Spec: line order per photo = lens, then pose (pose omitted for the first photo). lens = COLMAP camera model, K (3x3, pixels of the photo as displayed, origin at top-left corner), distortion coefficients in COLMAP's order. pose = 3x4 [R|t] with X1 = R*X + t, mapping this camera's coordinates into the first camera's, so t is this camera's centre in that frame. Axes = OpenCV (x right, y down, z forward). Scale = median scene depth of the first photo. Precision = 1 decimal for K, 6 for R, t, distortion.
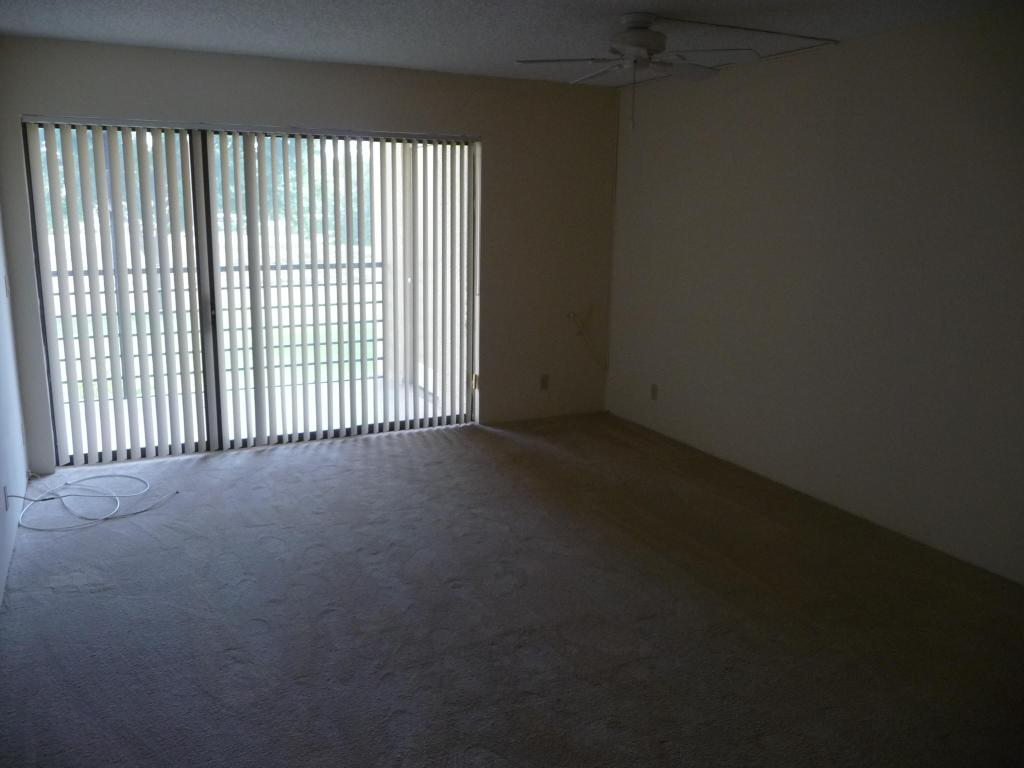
lens RADIAL K [[859.8, 0, 512.0], [0, 859.8, 384.0], [0, 0, 1]] dist [-0.110630, 0.114929]
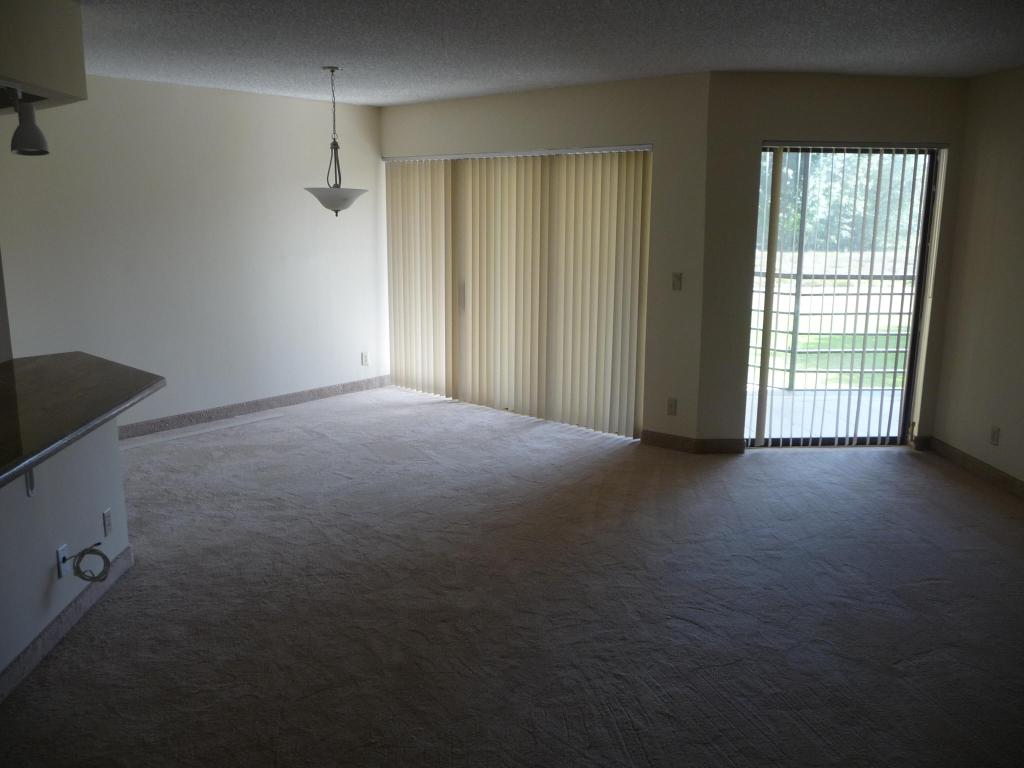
lens RADIAL K [[859.8, 0, 512.0], [0, 859.8, 384.0], [0, 0, 1]] dist [-0.110630, 0.114929]
pose [[0.897654, 0.088056, -0.431814, -0.140342], [-0.092262, 0.995671, 0.011245, 0.015398], [0.430935, 0.029746, 0.901892, -0.083799]]
